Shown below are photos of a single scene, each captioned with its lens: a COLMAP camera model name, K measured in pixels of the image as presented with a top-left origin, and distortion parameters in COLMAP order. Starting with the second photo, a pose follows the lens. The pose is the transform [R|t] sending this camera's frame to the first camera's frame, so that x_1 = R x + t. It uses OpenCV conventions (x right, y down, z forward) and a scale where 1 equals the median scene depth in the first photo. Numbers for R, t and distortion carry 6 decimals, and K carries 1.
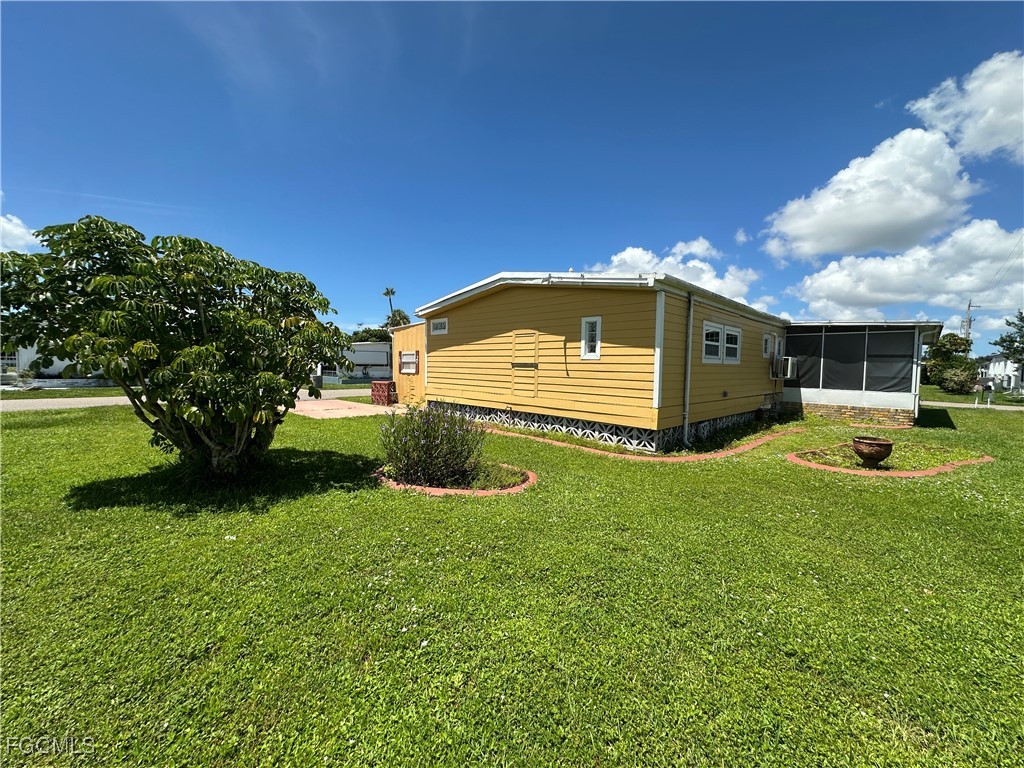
lens RADIAL K [[410.2, 0, 509.1], [0, 410.2, 384.9], [0, 0, 1]] dist [-0.002026, 0.000874]
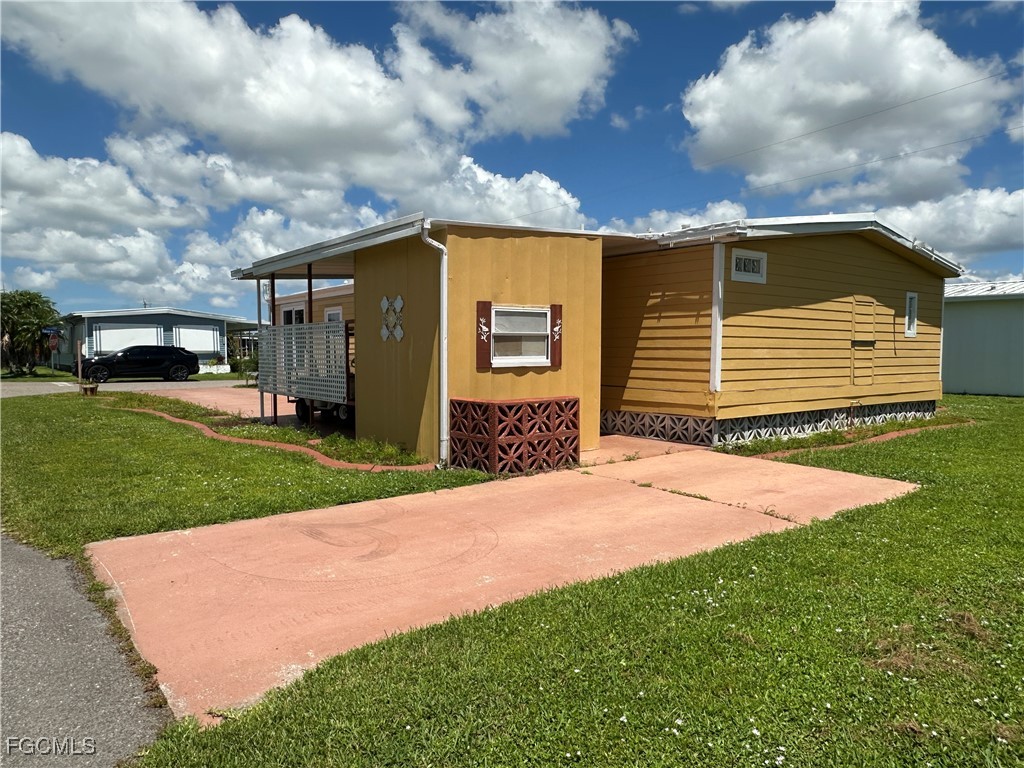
lens RADIAL K [[716.5, 0, 511.1], [0, 716.5, 385.5], [0, 0, 1]] dist [0.033889, -0.044184]
pose [[0.099201, -0.065933, 0.992881, -1.041867], [0.045579, 0.997056, 0.061656, -0.063692], [-0.994023, 0.039138, 0.101914, 1.171504]]
